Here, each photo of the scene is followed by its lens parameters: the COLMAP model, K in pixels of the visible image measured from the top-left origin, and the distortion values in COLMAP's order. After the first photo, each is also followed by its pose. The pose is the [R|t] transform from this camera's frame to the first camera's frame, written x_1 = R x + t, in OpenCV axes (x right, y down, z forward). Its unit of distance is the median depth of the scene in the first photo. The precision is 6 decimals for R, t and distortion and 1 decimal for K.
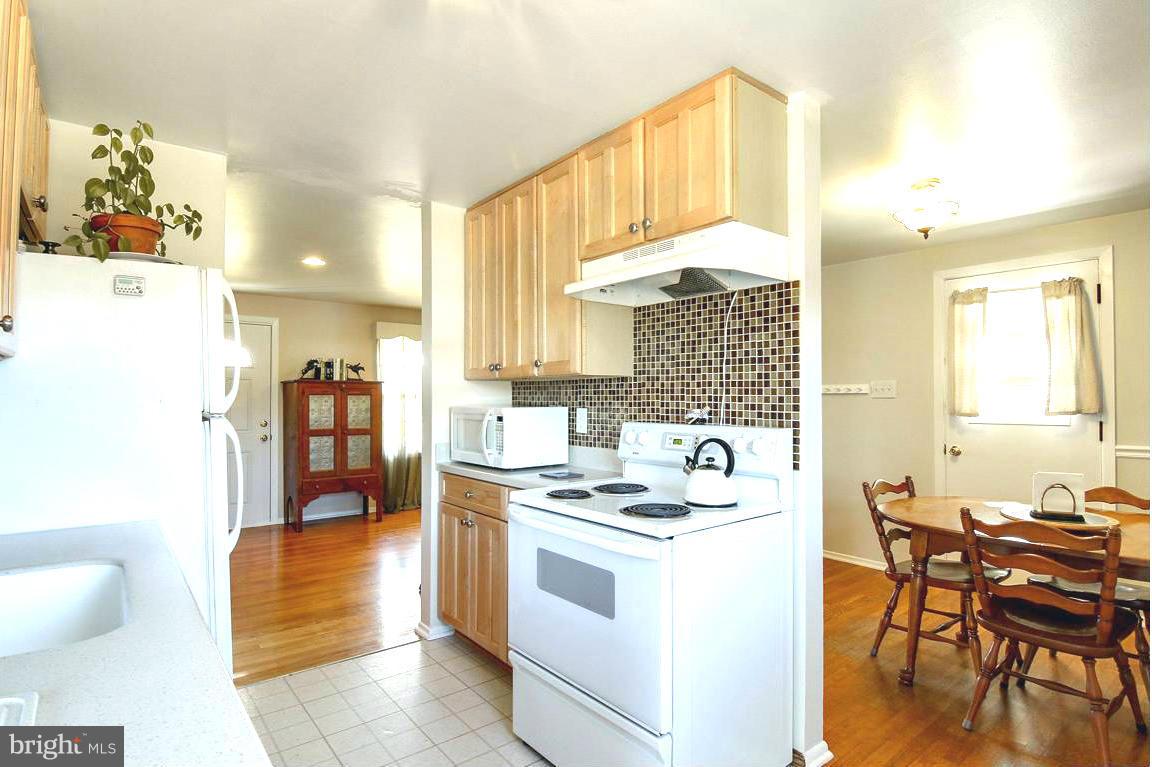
lens RADIAL K [[587.9, 0, 578.4], [0, 587.9, 391.8], [0, 0, 1]] dist [0.000063, 0.000081]
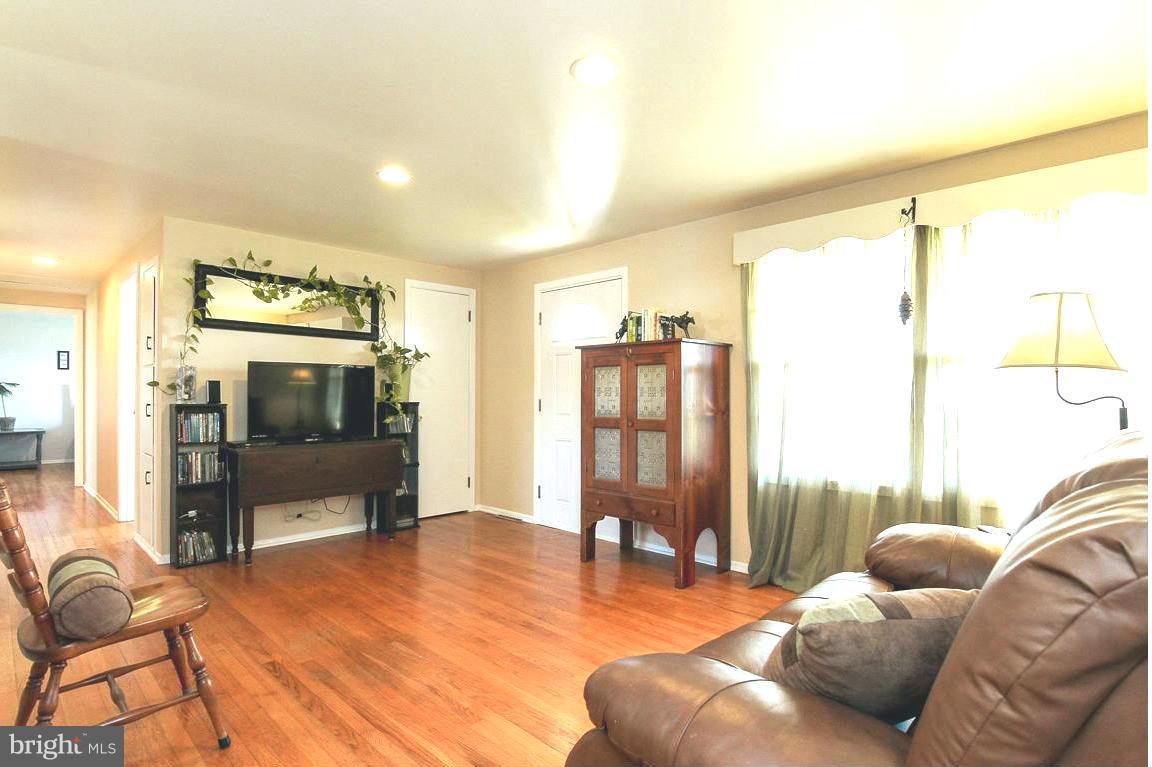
lens RADIAL K [[587.9, 0, 578.4], [0, 587.9, 391.8], [0, 0, 1]] dist [0.000063, 0.000081]
pose [[0.115594, -0.003980, -0.993289, 0.215694], [0.018043, 0.999835, -0.001907, 0.033201], [0.993133, -0.017701, 0.115647, 0.858631]]
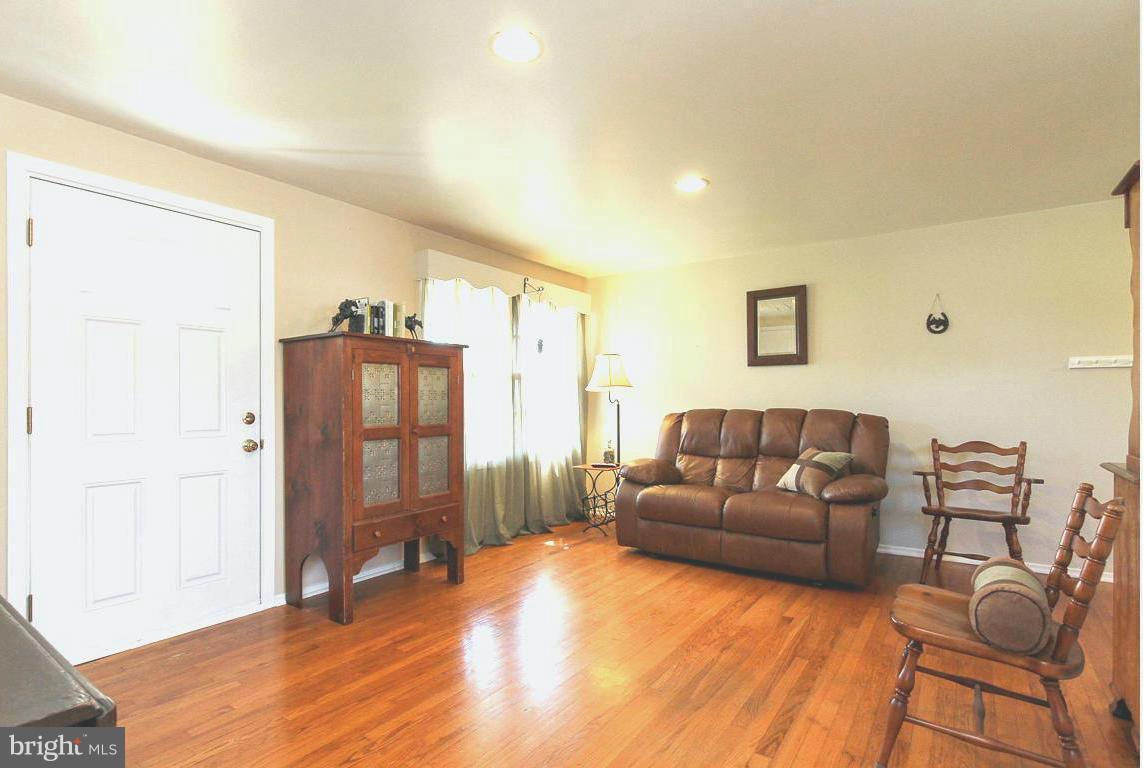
lens RADIAL K [[568.5, 0, 573.3], [0, 568.5, 398.3], [0, 0, 1]] dist [0.027253, 0.000012]
pose [[0.959989, -0.000420, 0.280036, -0.398877], [-0.004390, 0.999853, 0.016547, 0.026751], [-0.280002, -0.017114, 0.959847, 0.429186]]
